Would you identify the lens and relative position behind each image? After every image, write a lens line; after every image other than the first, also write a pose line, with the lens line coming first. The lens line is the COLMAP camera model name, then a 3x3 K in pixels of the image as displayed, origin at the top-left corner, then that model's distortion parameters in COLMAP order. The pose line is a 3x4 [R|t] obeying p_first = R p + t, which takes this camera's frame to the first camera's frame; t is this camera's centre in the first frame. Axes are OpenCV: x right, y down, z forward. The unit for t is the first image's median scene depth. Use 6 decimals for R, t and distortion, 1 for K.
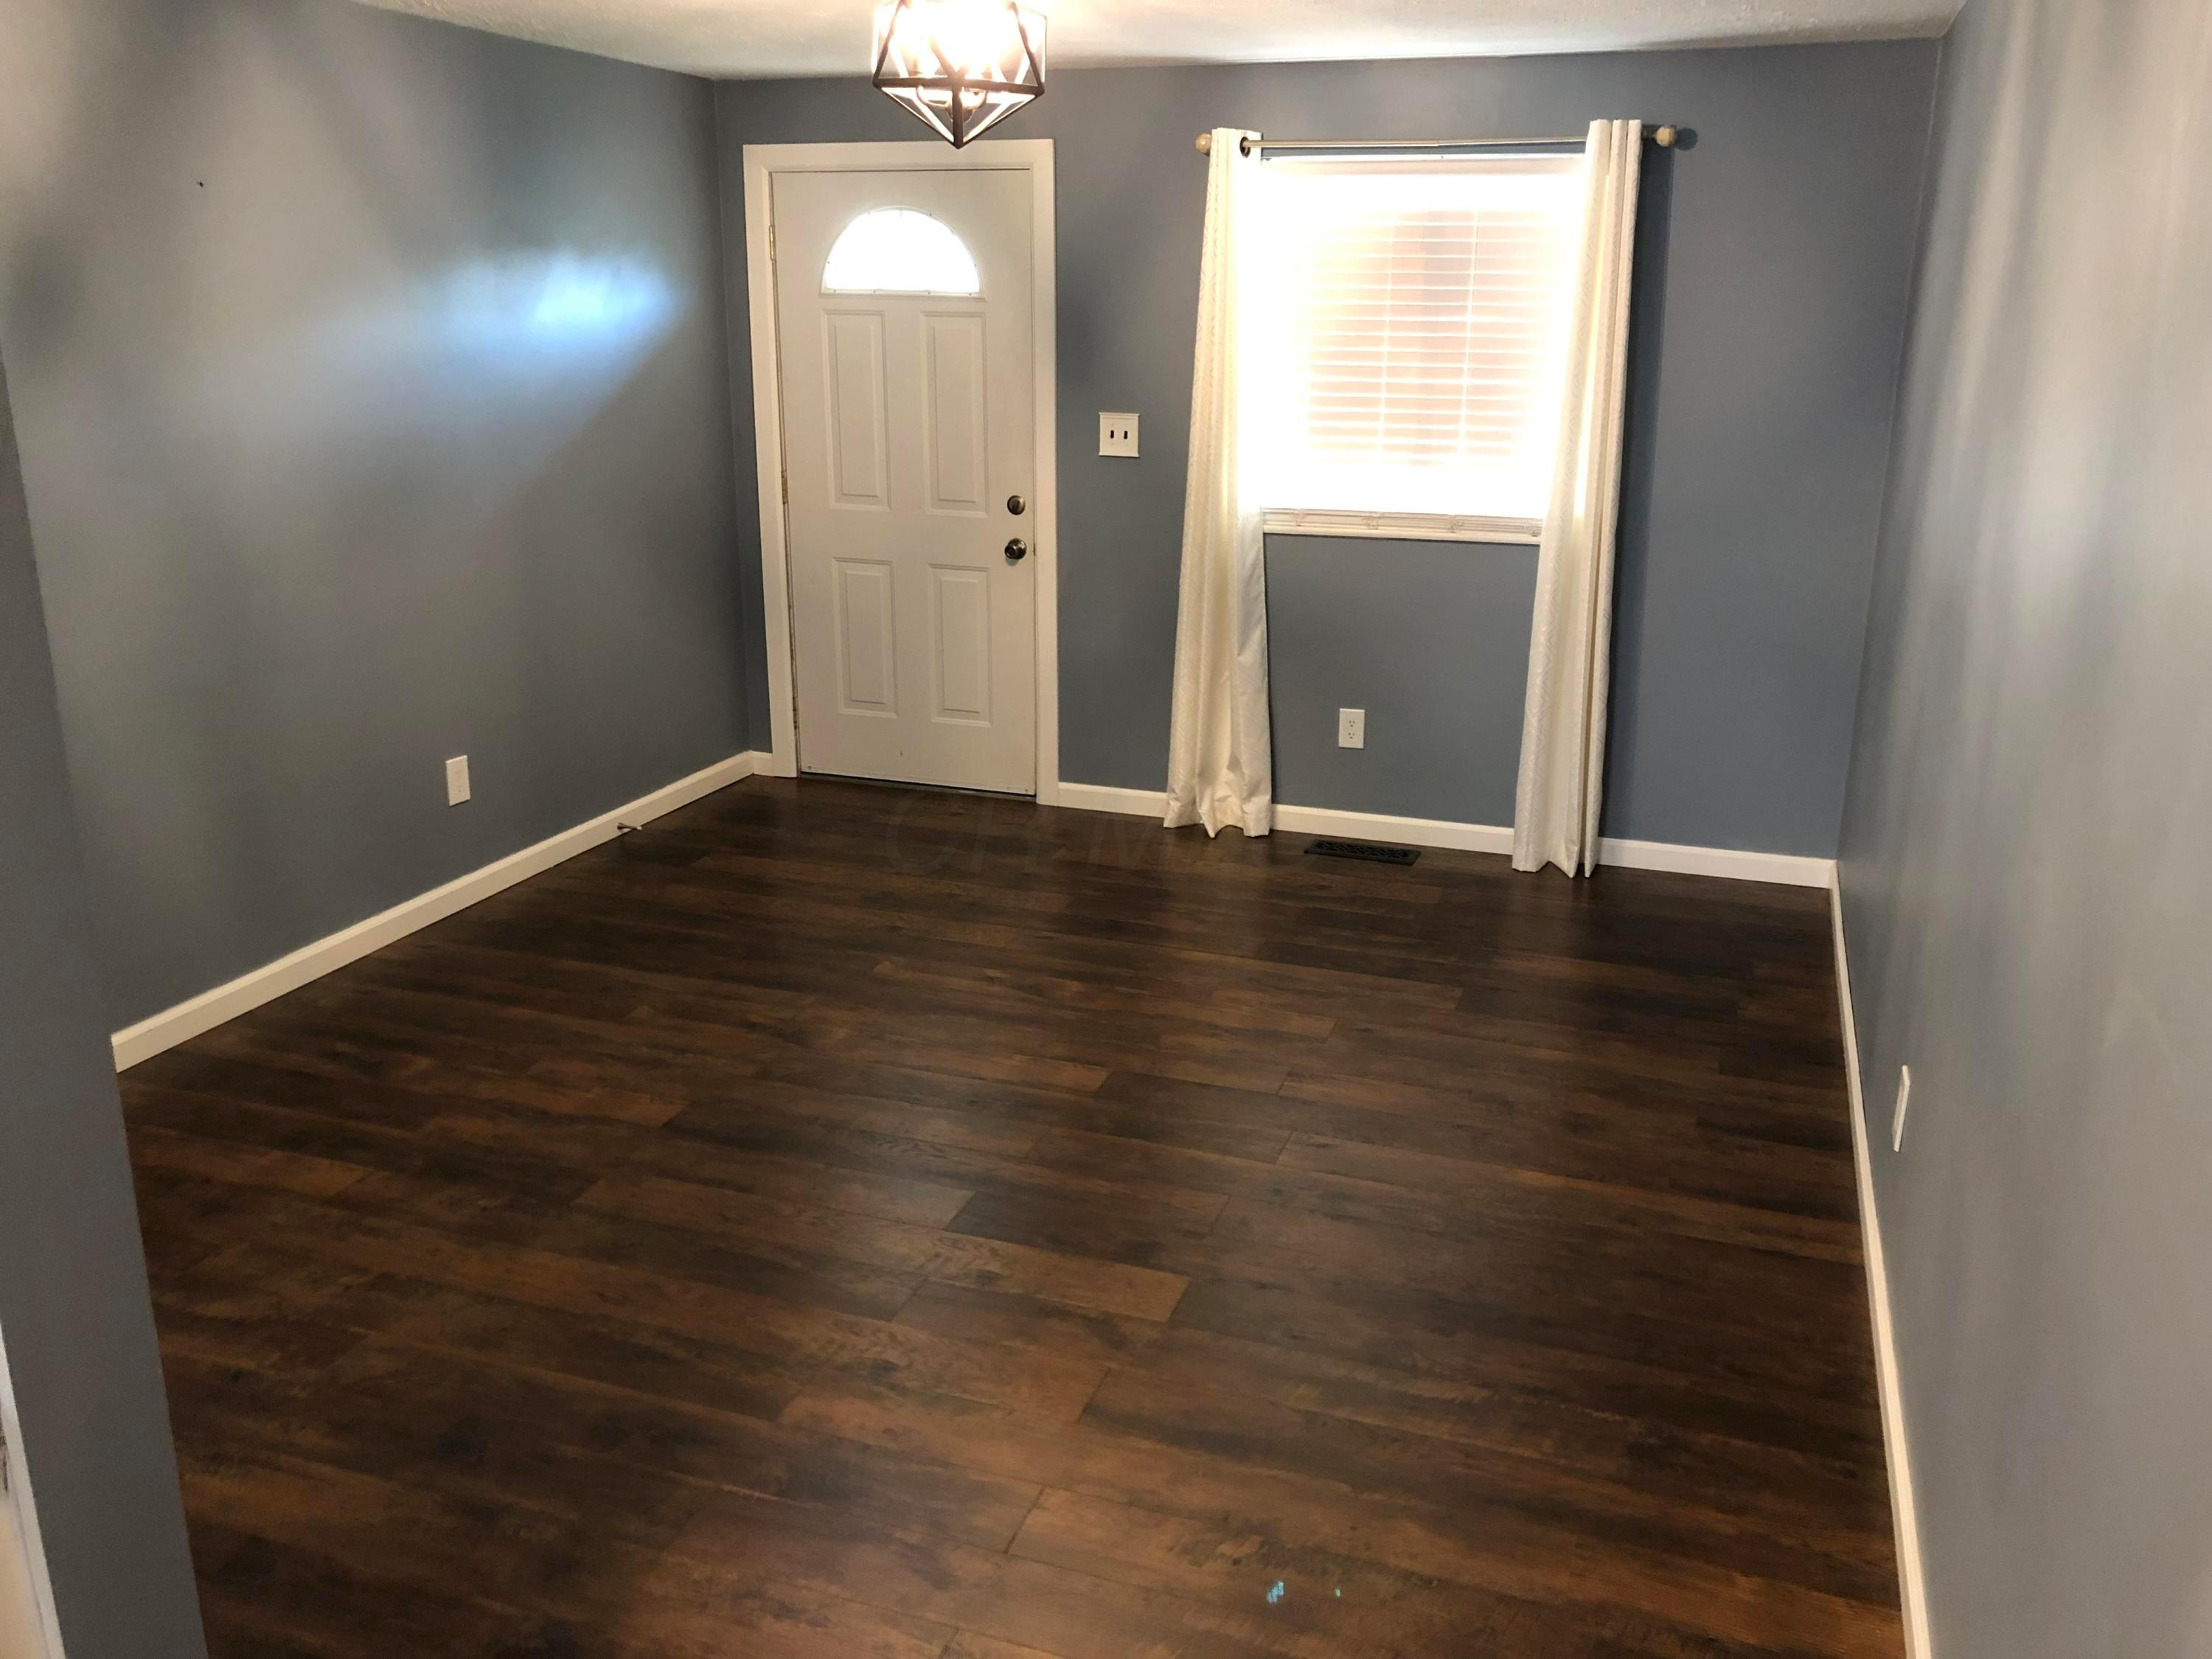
lens RADIAL K [[1819.7, 0, 1098.4], [0, 1819.7, 824.7], [0, 0, 1]] dist [0.038647, -0.017690]
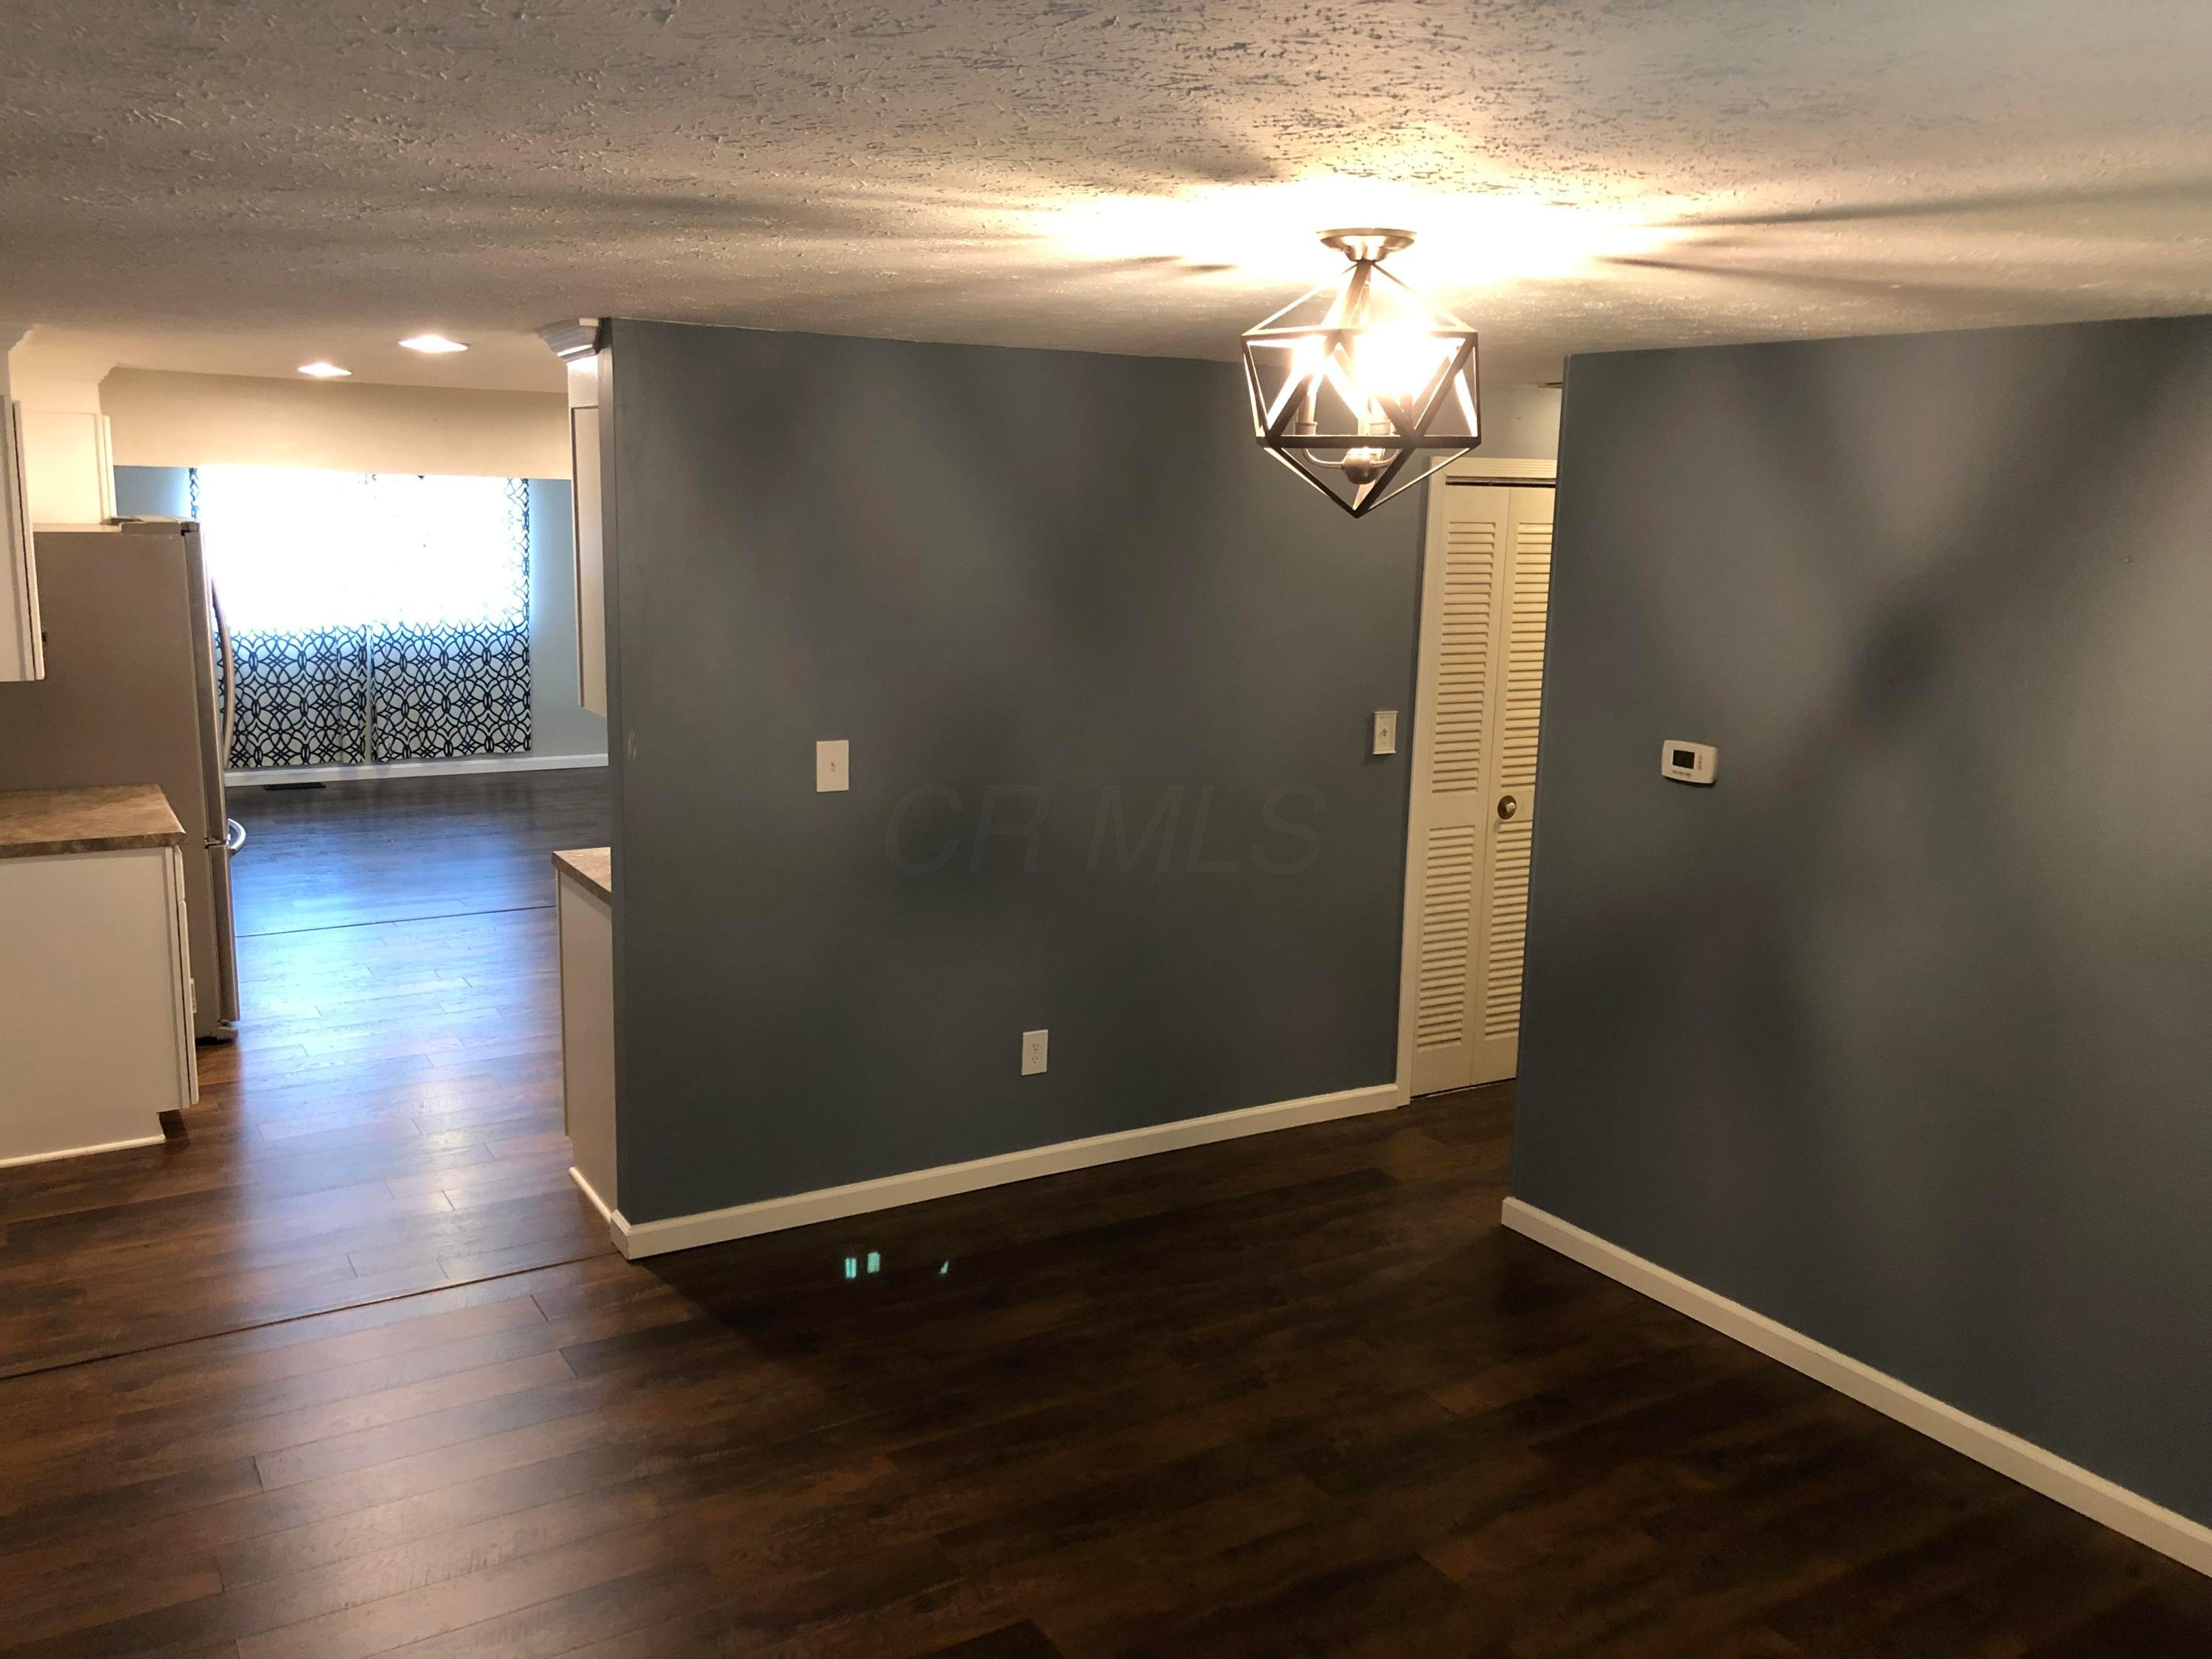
lens RADIAL K [[1819.7, 0, 1095.8], [0, 1819.7, 827.8], [0, 0, 1]] dist [0.038647, -0.017690]
pose [[-0.627102, 0.123202, -0.769132, 0.552396], [-0.254283, 0.900938, 0.351642, -0.469835], [0.736263, 0.416092, -0.533652, 1.312651]]
